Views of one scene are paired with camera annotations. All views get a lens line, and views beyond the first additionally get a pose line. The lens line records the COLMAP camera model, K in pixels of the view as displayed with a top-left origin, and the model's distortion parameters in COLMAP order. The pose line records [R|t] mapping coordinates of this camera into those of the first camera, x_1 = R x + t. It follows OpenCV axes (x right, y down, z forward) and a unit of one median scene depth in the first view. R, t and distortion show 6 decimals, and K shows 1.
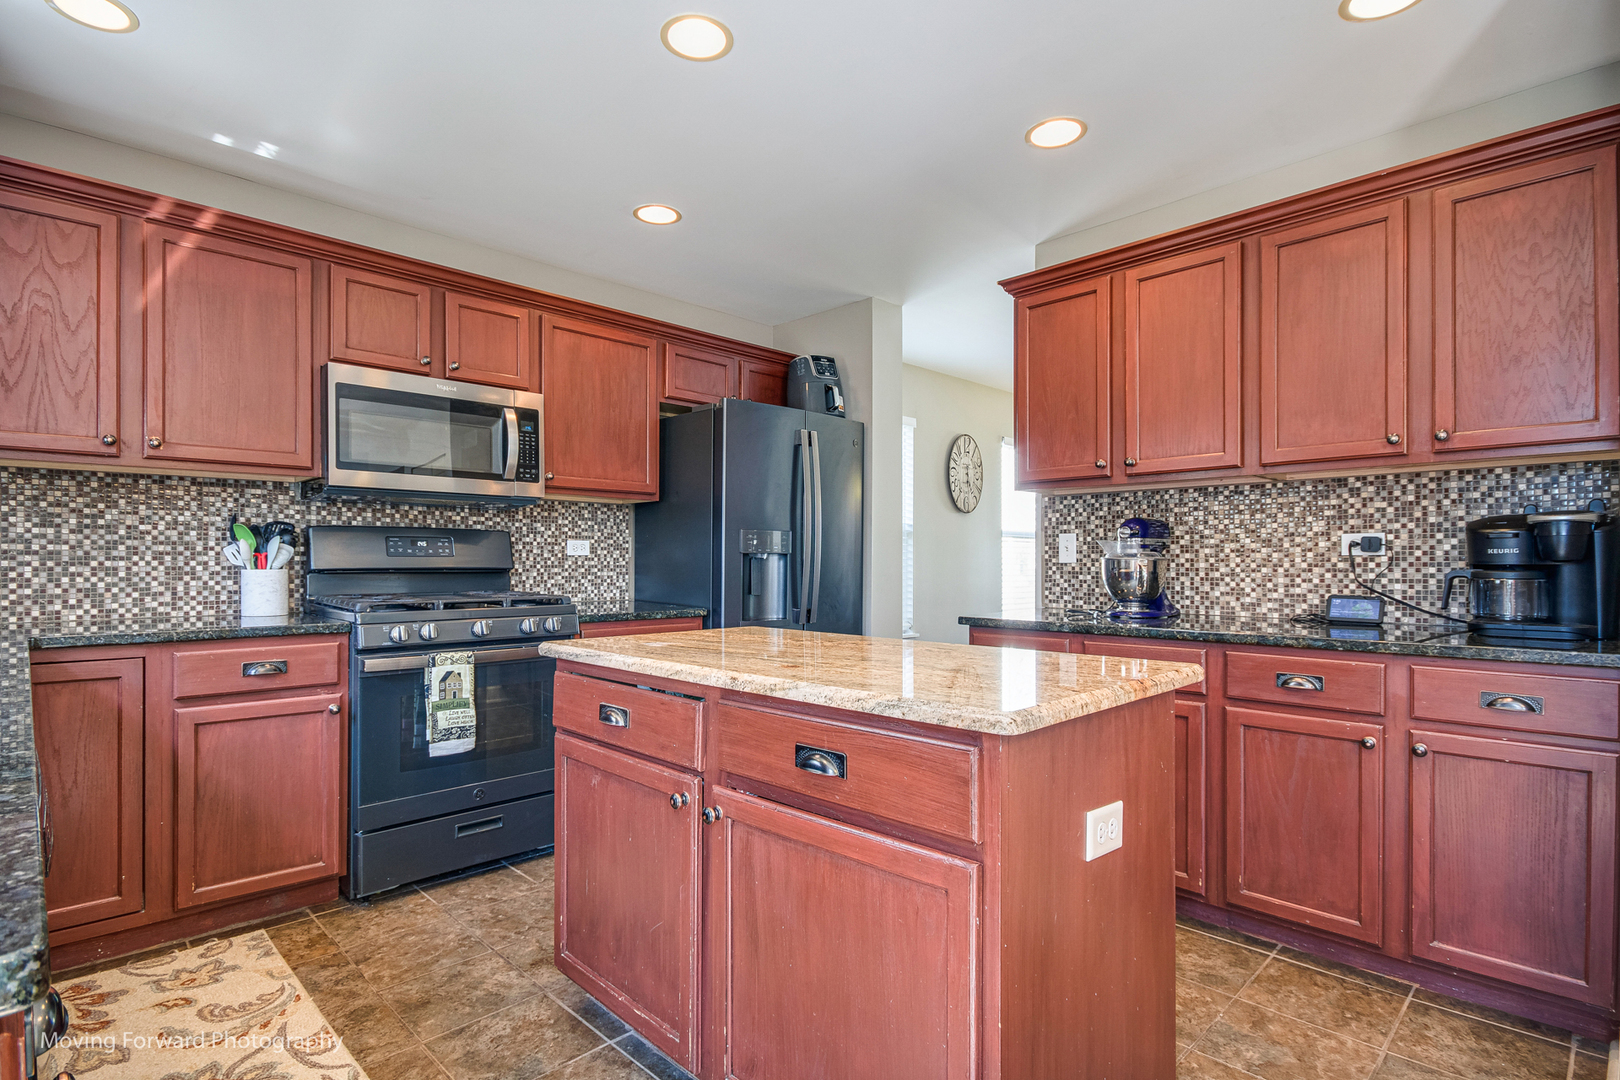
lens RADIAL K [[789.0, 0, 806.0], [0, 789.0, 556.6], [0, 0, 1]] dist [-0.003419, -0.000381]
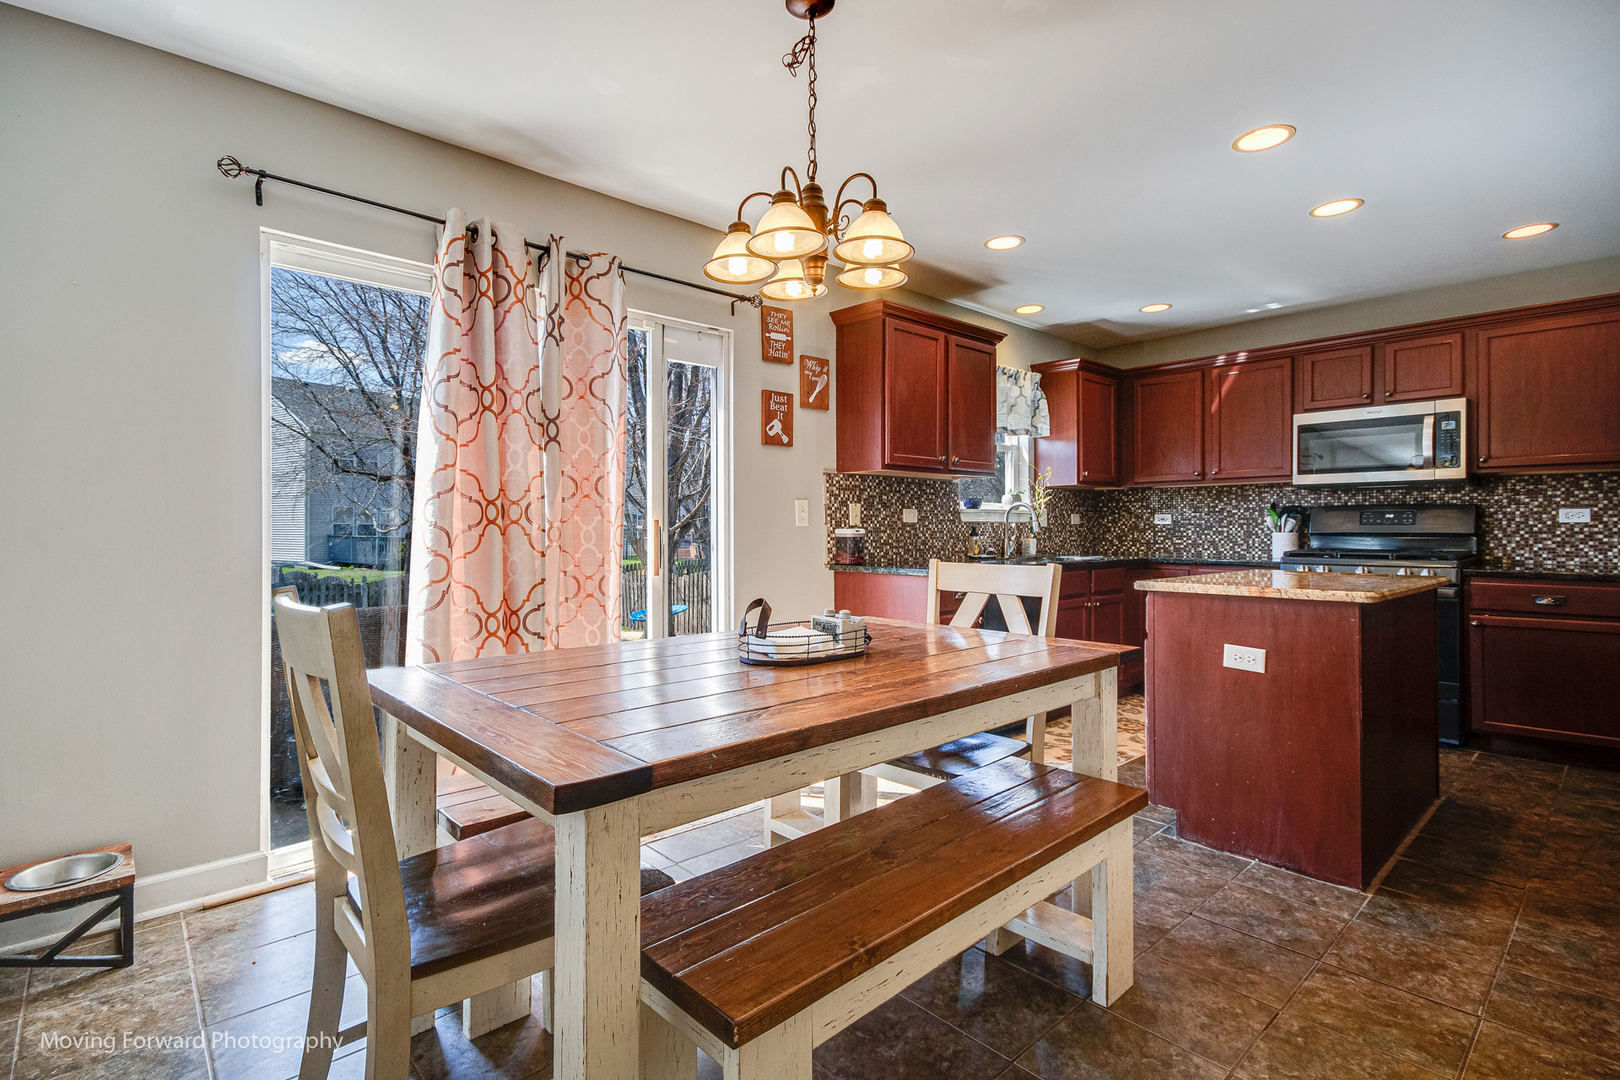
lens RADIAL K [[789.0, 0, 806.1], [0, 789.0, 532.5], [0, 0, 1]] dist [-0.003419, -0.000381]
pose [[-0.029847, 0.004128, -0.999546, 0.839777], [0.004785, 0.999981, 0.003987, 0.002724], [0.999543, -0.004664, -0.029866, -0.030985]]
